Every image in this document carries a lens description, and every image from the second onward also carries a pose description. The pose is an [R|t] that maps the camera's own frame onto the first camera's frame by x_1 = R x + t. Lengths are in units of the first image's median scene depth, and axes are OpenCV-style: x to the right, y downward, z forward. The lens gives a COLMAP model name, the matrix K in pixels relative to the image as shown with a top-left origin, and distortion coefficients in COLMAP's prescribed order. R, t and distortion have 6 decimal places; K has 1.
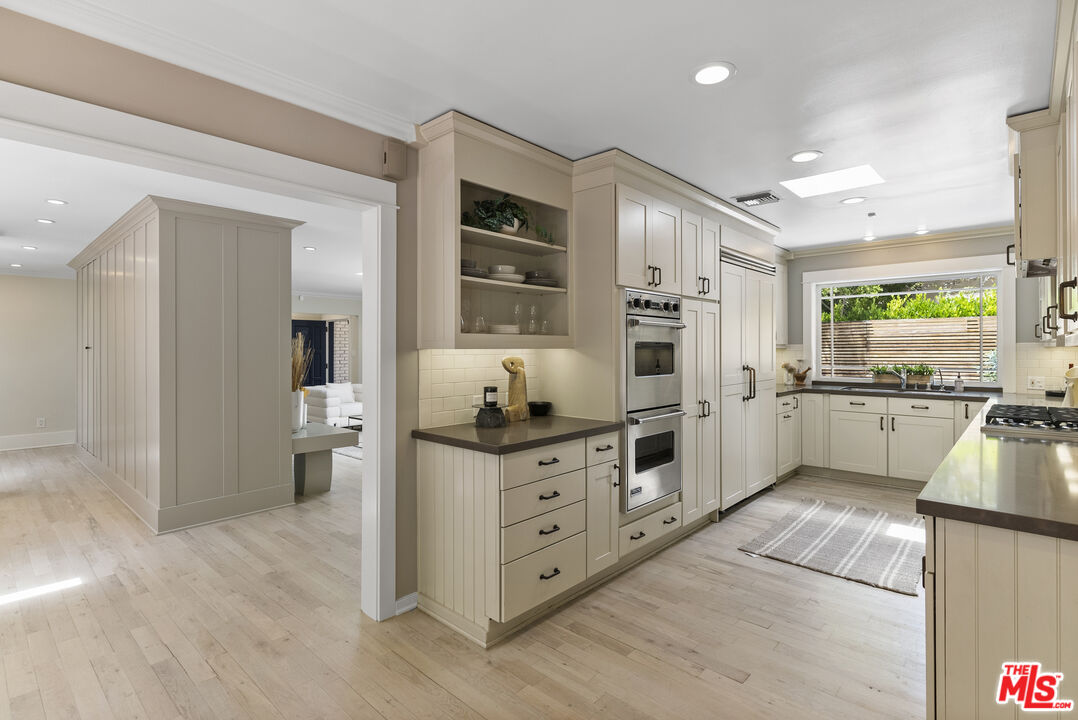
lens RADIAL K [[529.0, 0, 520.4], [0, 529.0, 347.7], [0, 0, 1]] dist [0.000952, 0.000119]
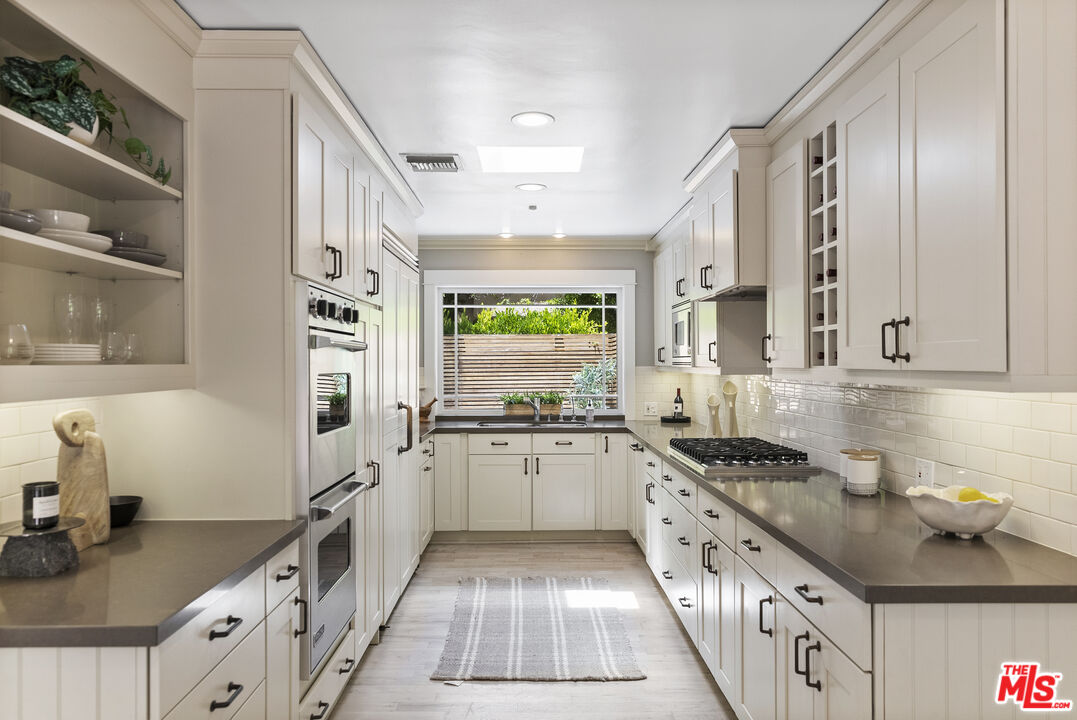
lens RADIAL K [[764.0, 0, 538.5], [0, 764.0, 360.0], [0, 0, 1]] dist [0.003124, 0.000982]
pose [[0.713411, 0.001541, 0.700744, -0.161443], [0.001106, 0.999994, -0.003326, -0.020328], [-0.700745, 0.003148, 0.713405, 0.198048]]
